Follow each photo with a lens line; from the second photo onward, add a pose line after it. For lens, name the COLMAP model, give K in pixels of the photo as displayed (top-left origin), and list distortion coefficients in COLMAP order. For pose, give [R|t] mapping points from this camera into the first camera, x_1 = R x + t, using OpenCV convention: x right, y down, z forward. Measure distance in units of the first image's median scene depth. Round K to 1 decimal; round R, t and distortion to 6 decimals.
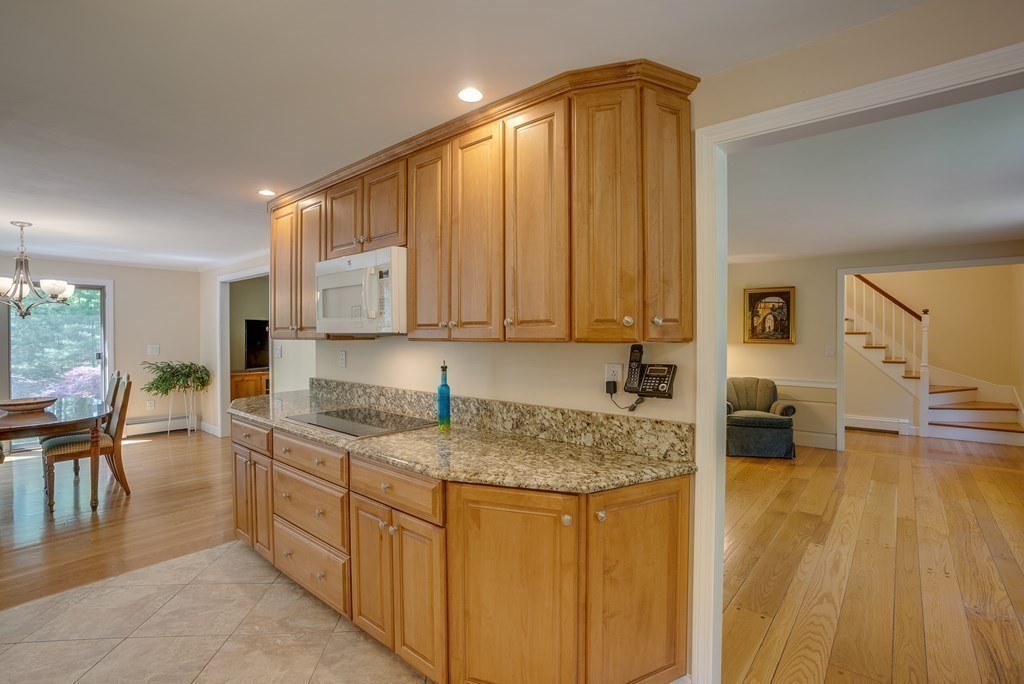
lens RADIAL K [[465.3, 0, 510.5], [0, 465.3, 339.9], [0, 0, 1]] dist [-0.000344, -0.001805]
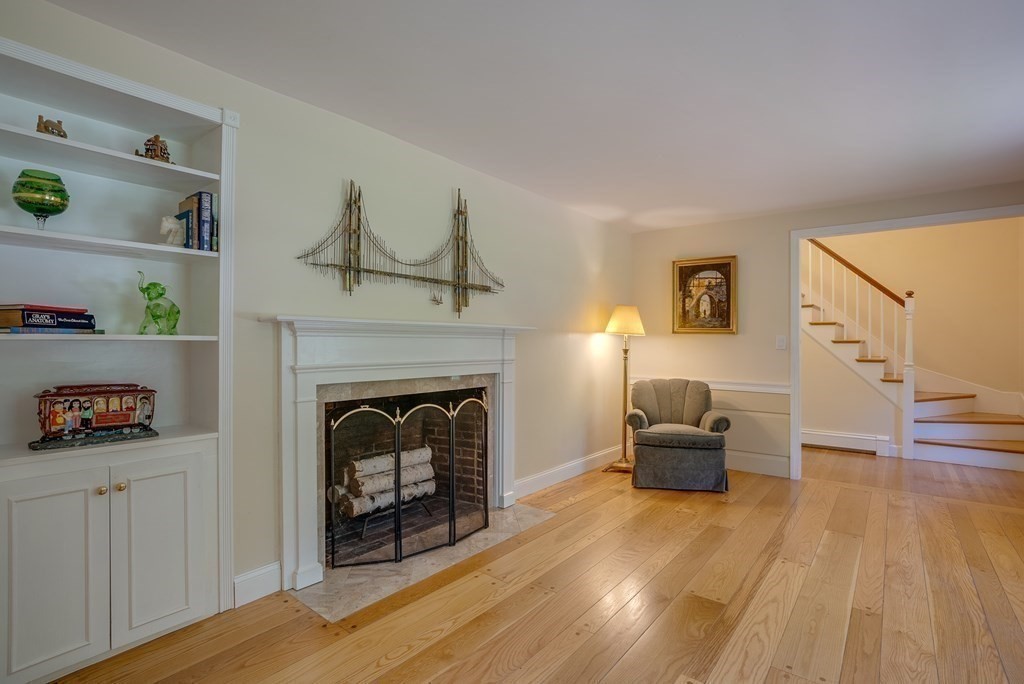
lens RADIAL K [[477.5, 0, 511.5], [0, 477.5, 341.5], [0, 0, 1]] dist [-0.014282, 0.003652]
pose [[0.999808, 0.007624, 0.018071, 0.241123], [-0.007385, 0.999885, -0.013252, 0.033895], [-0.018170, 0.013116, 0.999749, 0.251236]]
